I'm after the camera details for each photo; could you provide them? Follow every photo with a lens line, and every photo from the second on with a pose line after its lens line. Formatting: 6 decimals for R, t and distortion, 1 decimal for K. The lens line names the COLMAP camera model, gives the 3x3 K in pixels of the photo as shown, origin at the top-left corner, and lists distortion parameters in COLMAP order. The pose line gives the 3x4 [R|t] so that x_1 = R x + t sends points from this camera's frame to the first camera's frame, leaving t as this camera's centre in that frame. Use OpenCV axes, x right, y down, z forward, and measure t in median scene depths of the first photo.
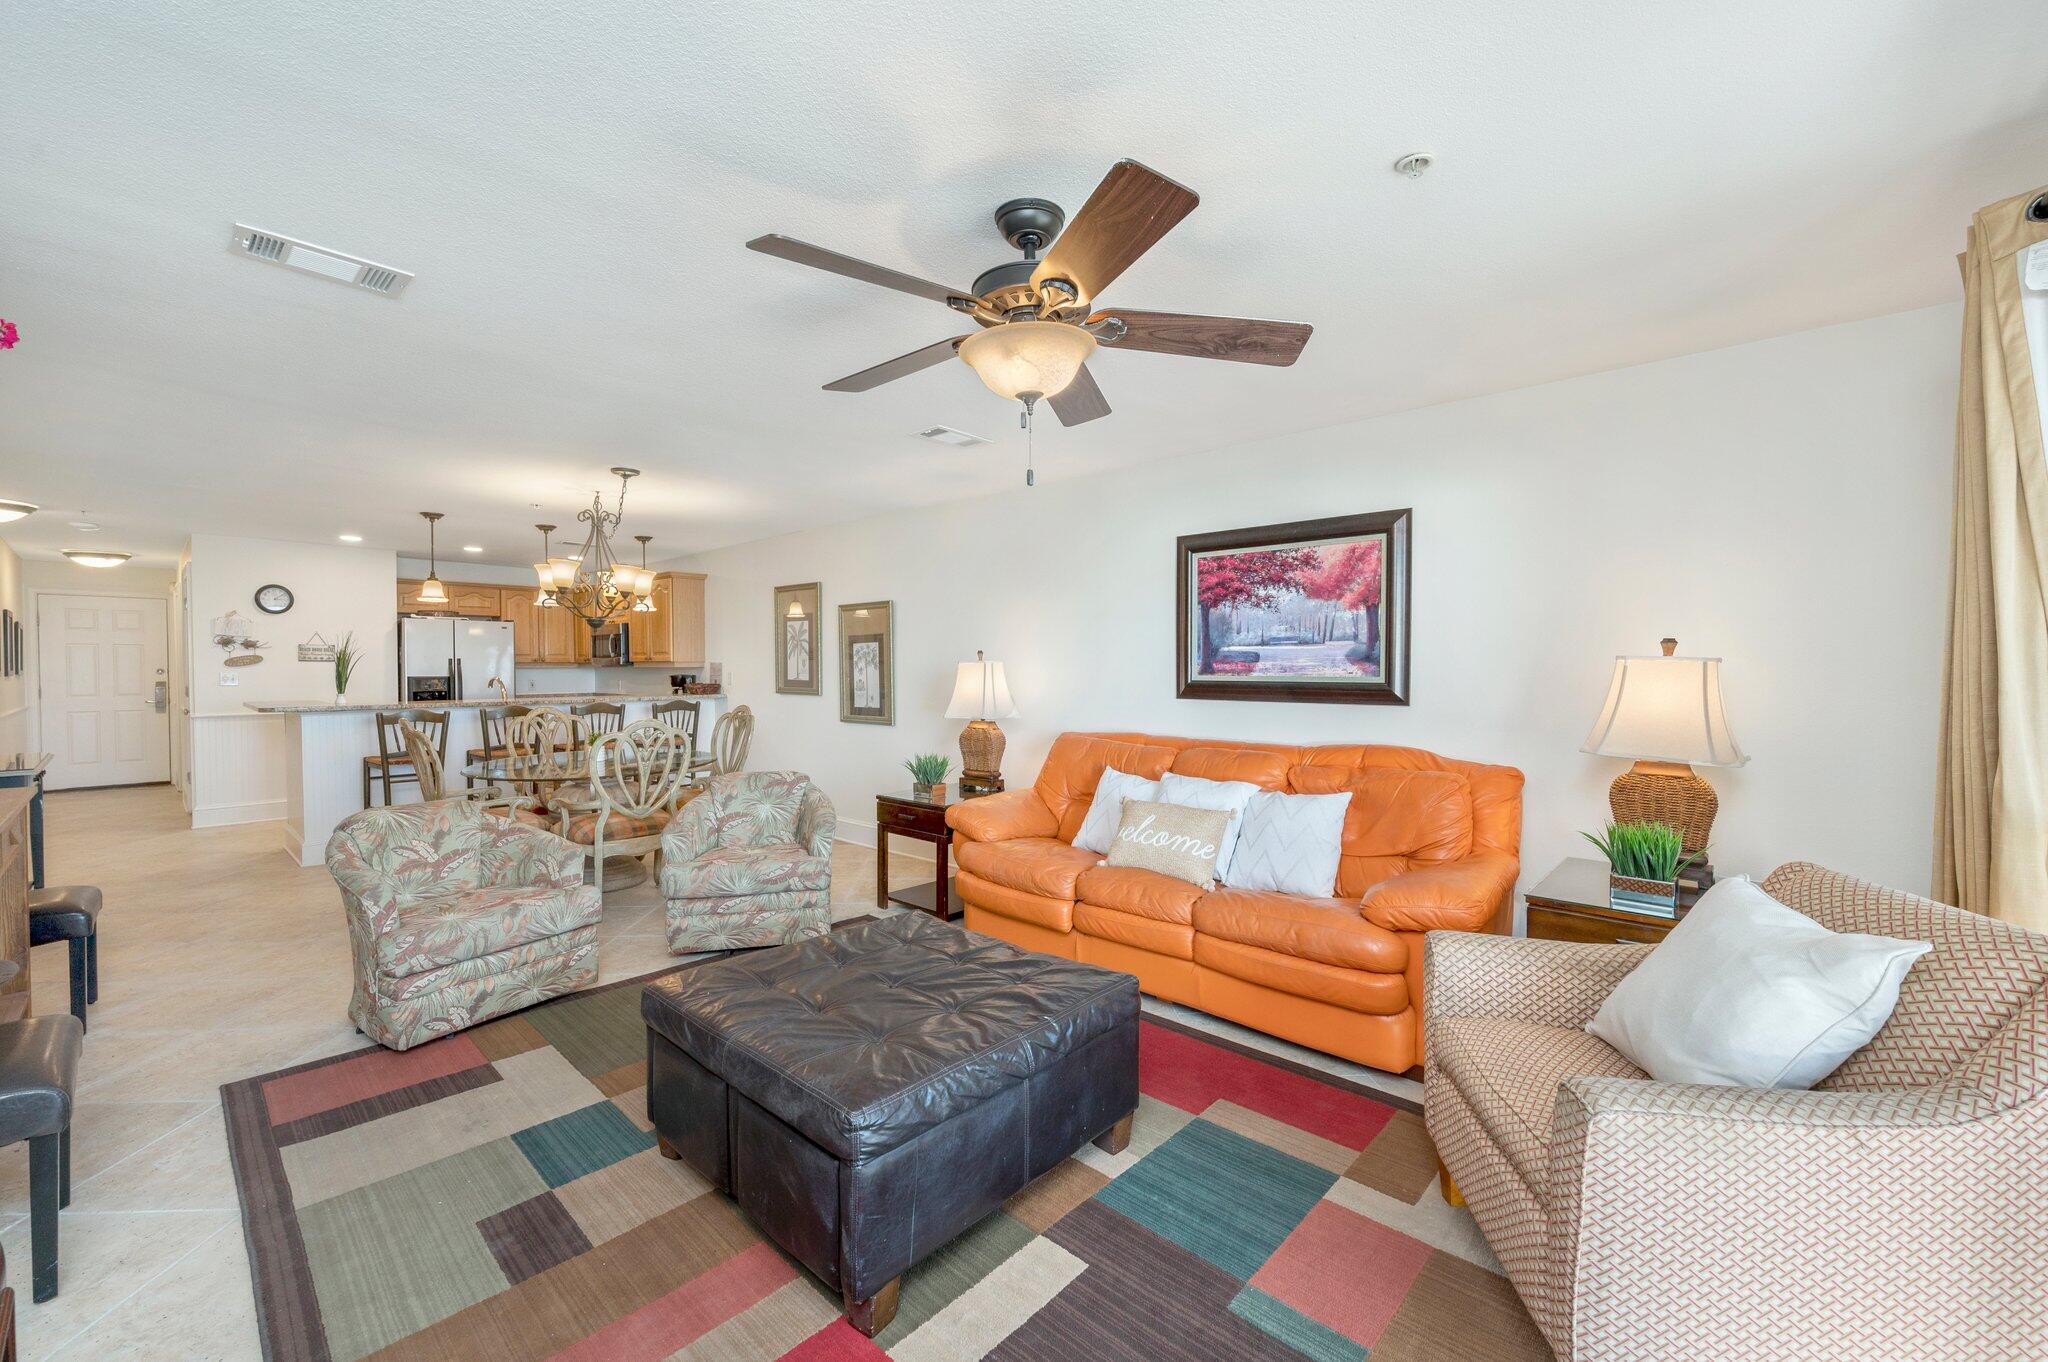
lens RADIAL K [[819.6, 0, 1029.7], [0, 819.6, 680.6], [0, 0, 1]] dist [-0.006352, 0.000408]
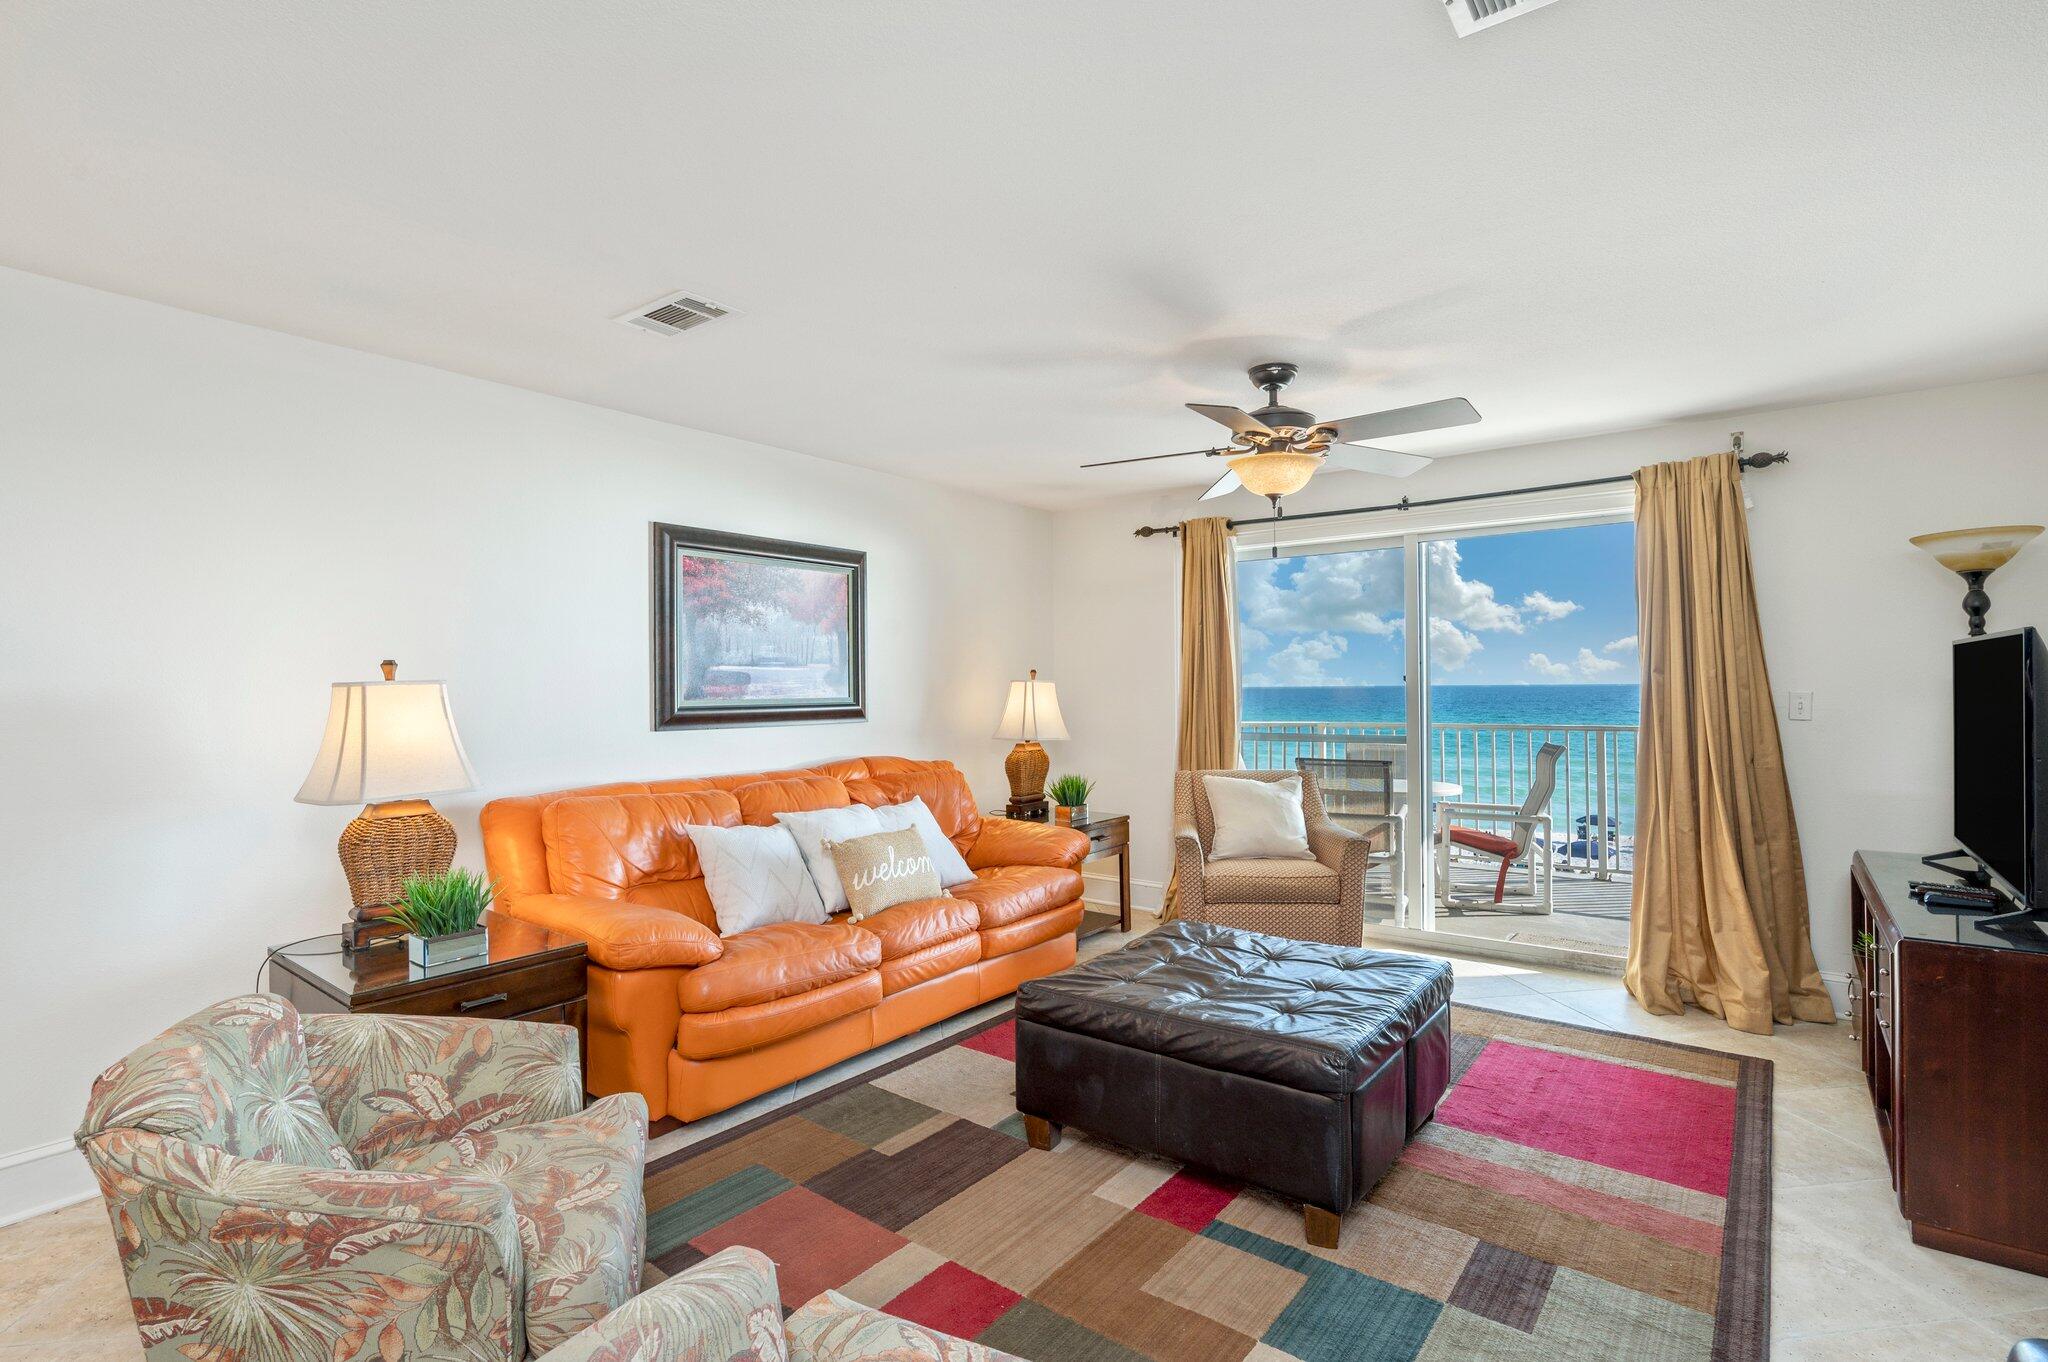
lens RADIAL K [[961.5, 0, 1027.4], [0, 961.5, 677.5], [0, 0, 1]] dist [0.011648, -0.000780]
pose [[-0.082896, 0.009144, 0.996516, -0.537530], [0.023462, 0.999699, -0.007222, -0.009611], [-0.996282, 0.022782, -0.083086, 0.518161]]
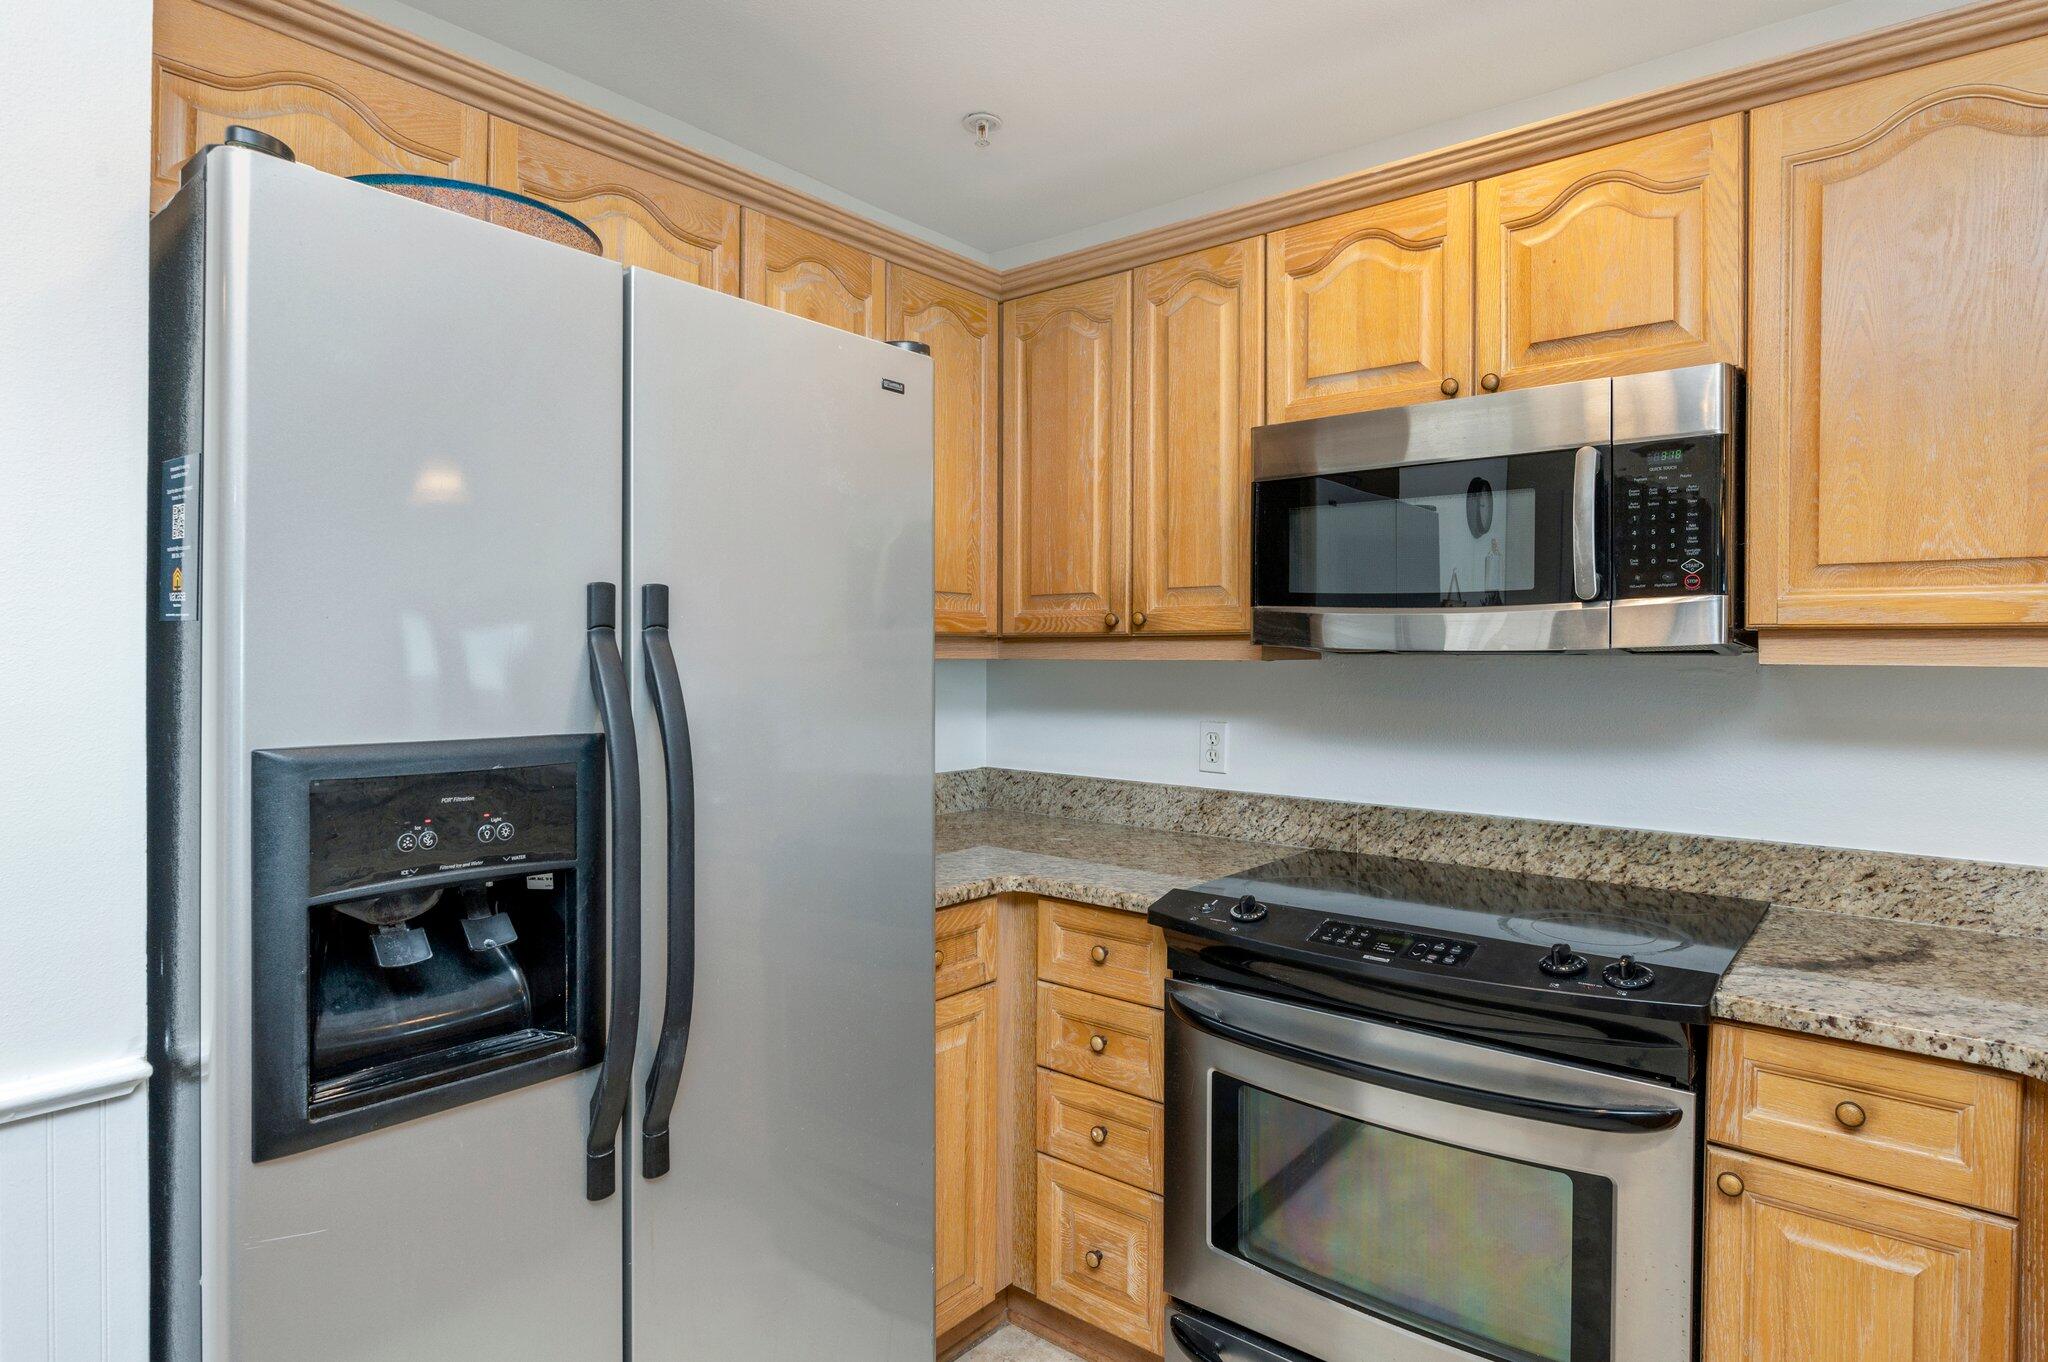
lens RADIAL K [[1117.3, 0, 1021.7], [0, 1117.3, 661.6], [0, 0, 1]] dist [-0.003484, -0.000424]
pose [[0.998579, 0.008081, 0.052671, -0.863011], [-0.007536, 0.999916, -0.010549, -0.018528], [-0.052752, 0.010137, 0.998556, 1.098332]]
